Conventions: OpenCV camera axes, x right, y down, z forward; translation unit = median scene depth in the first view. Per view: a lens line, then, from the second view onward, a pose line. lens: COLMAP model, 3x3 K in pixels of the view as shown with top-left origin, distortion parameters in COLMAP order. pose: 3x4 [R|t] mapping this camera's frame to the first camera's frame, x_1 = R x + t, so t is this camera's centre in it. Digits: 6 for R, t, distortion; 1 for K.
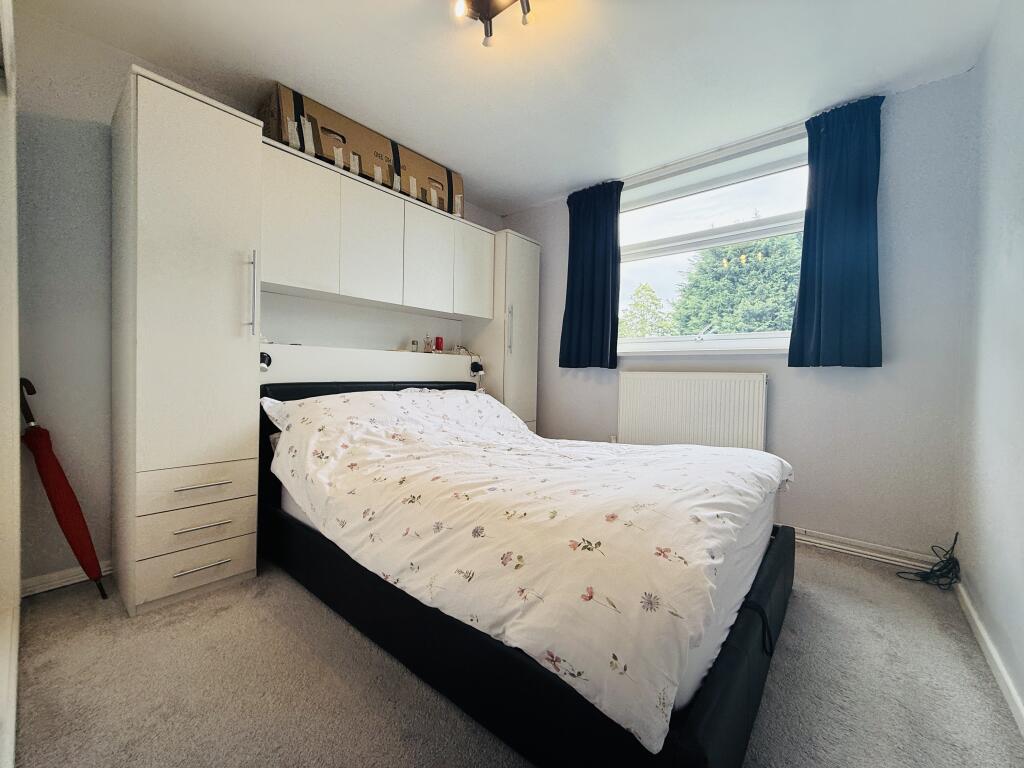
lens RADIAL K [[407.2, 0, 510.1], [0, 407.2, 382.0], [0, 0, 1]] dist [0.000424, 0.000195]
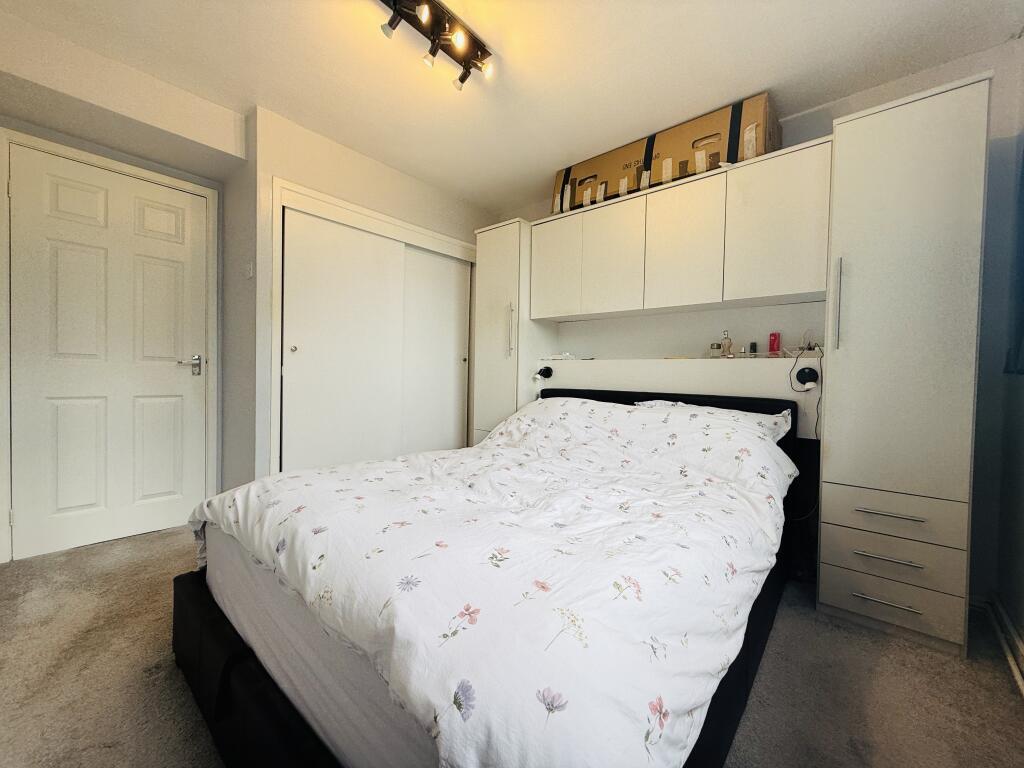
lens RADIAL K [[407.2, 0, 512.5], [0, 407.2, 387.1], [0, 0, 1]] dist [0.000424, 0.000195]
pose [[-0.007245, 0.011329, -0.999910, 0.658559], [-0.040262, 0.999122, 0.011612, -0.011938], [0.999163, 0.040342, -0.006782, 0.713262]]
